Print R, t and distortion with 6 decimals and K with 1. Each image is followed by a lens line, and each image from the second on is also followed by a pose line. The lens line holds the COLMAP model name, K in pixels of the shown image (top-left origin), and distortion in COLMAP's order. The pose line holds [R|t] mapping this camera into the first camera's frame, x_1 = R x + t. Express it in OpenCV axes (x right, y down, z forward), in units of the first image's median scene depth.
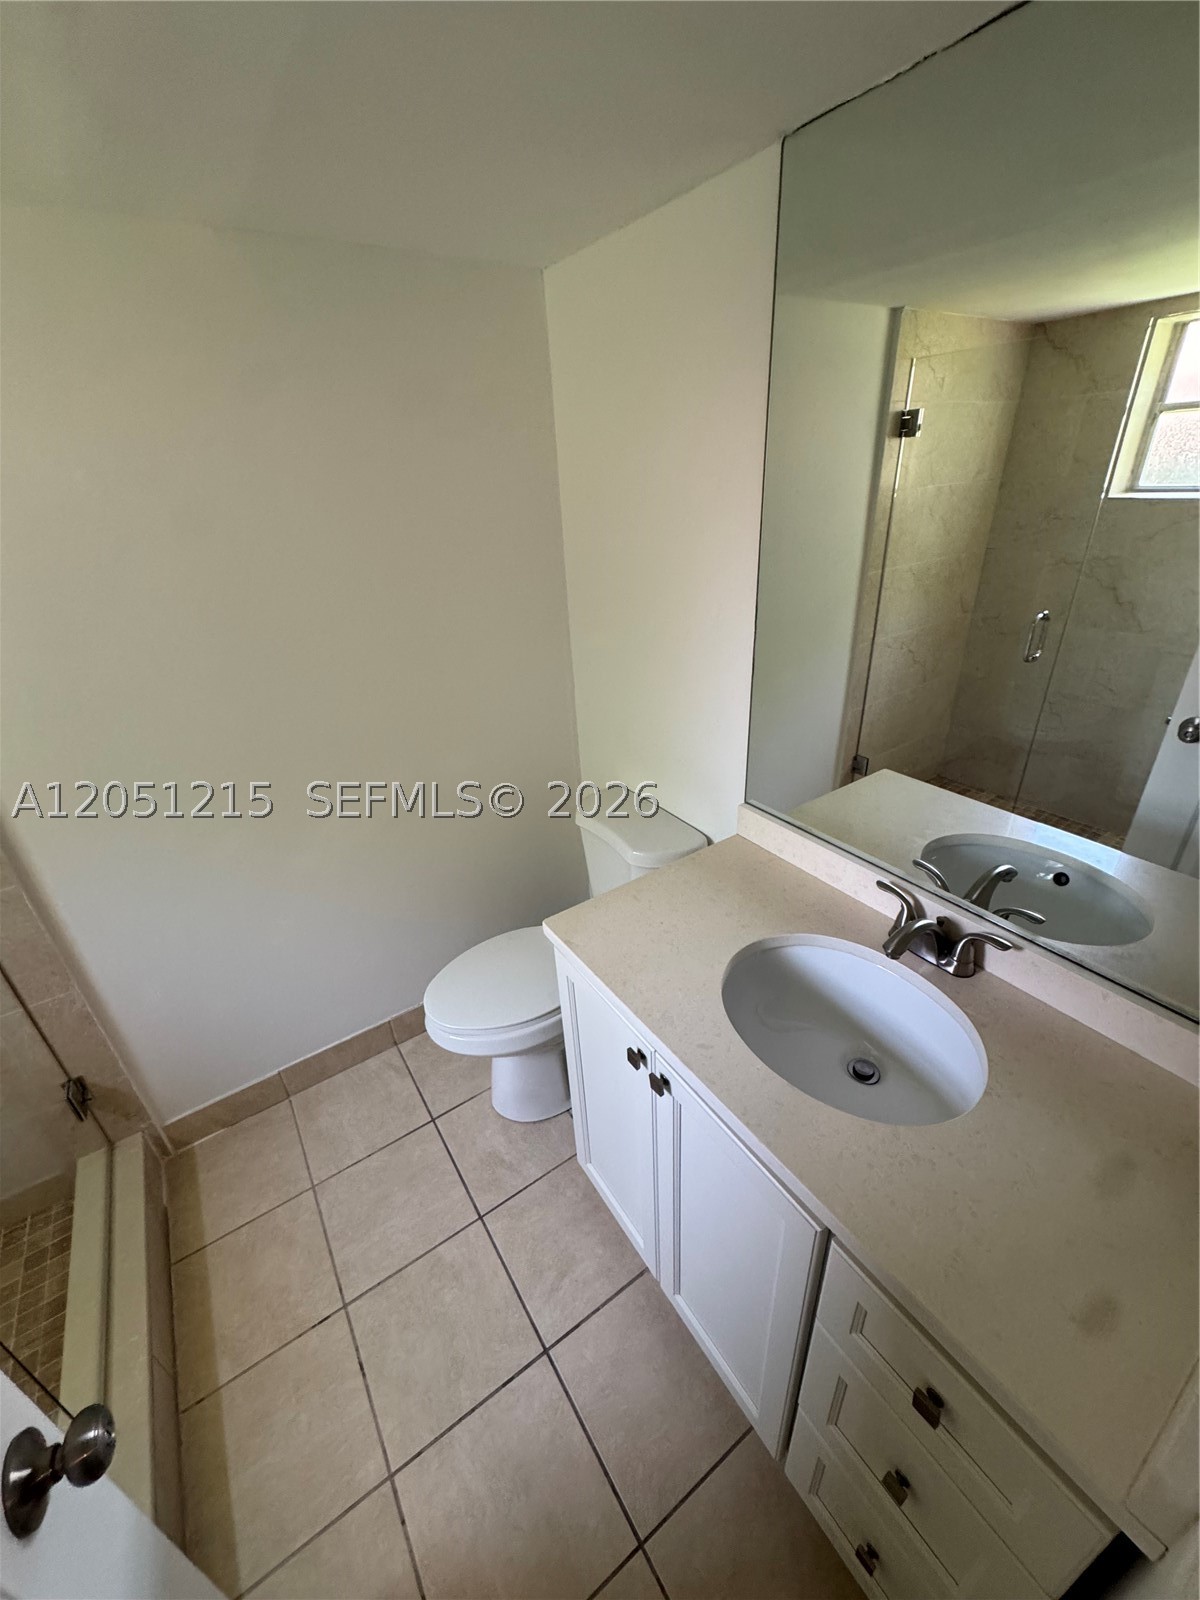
lens RADIAL K [[639.5, 0, 599.1], [0, 639.5, 798.7], [0, 0, 1]] dist [-0.001940, 0.000550]
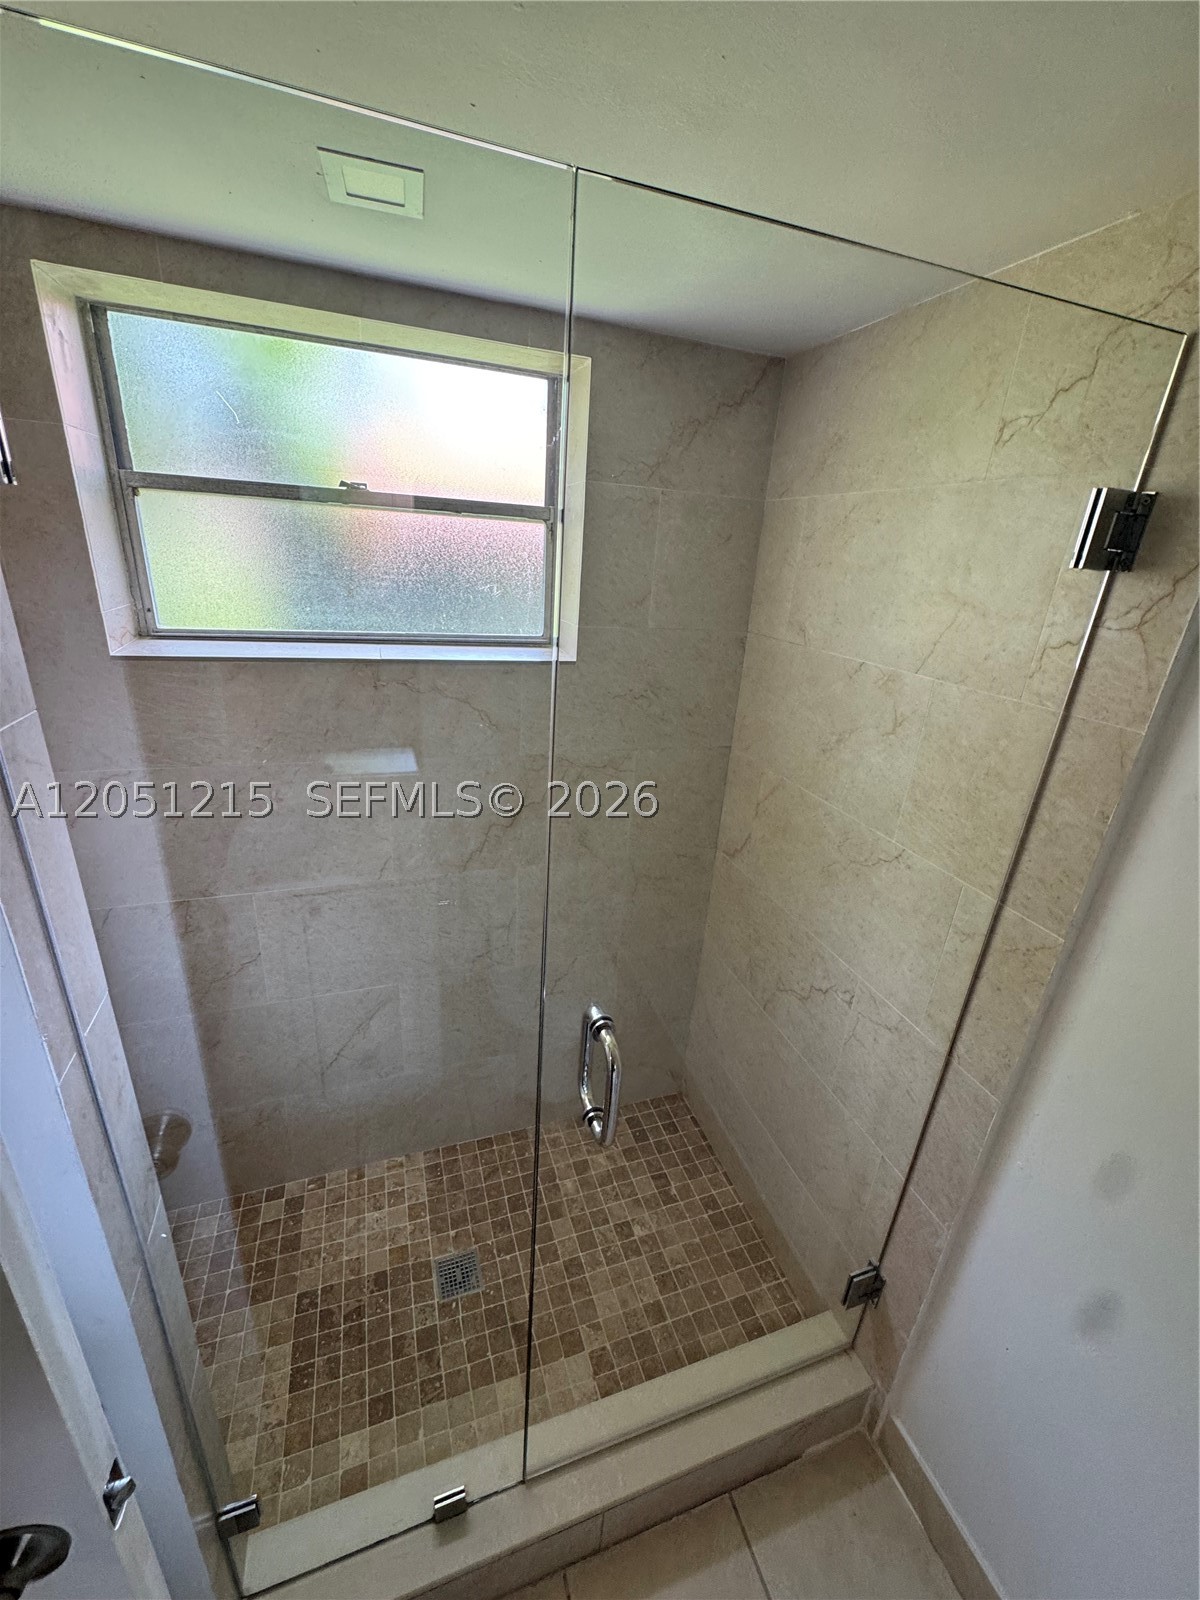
lens RADIAL K [[639.5, 0, 599.1], [0, 639.5, 798.7], [0, 0, 1]] dist [-0.001940, 0.000550]
pose [[-0.258537, 0.383013, -0.886826, -0.242972], [-0.490402, 0.738902, 0.462093, -0.191156], [0.832265, 0.554369, -0.003203, 0.370694]]
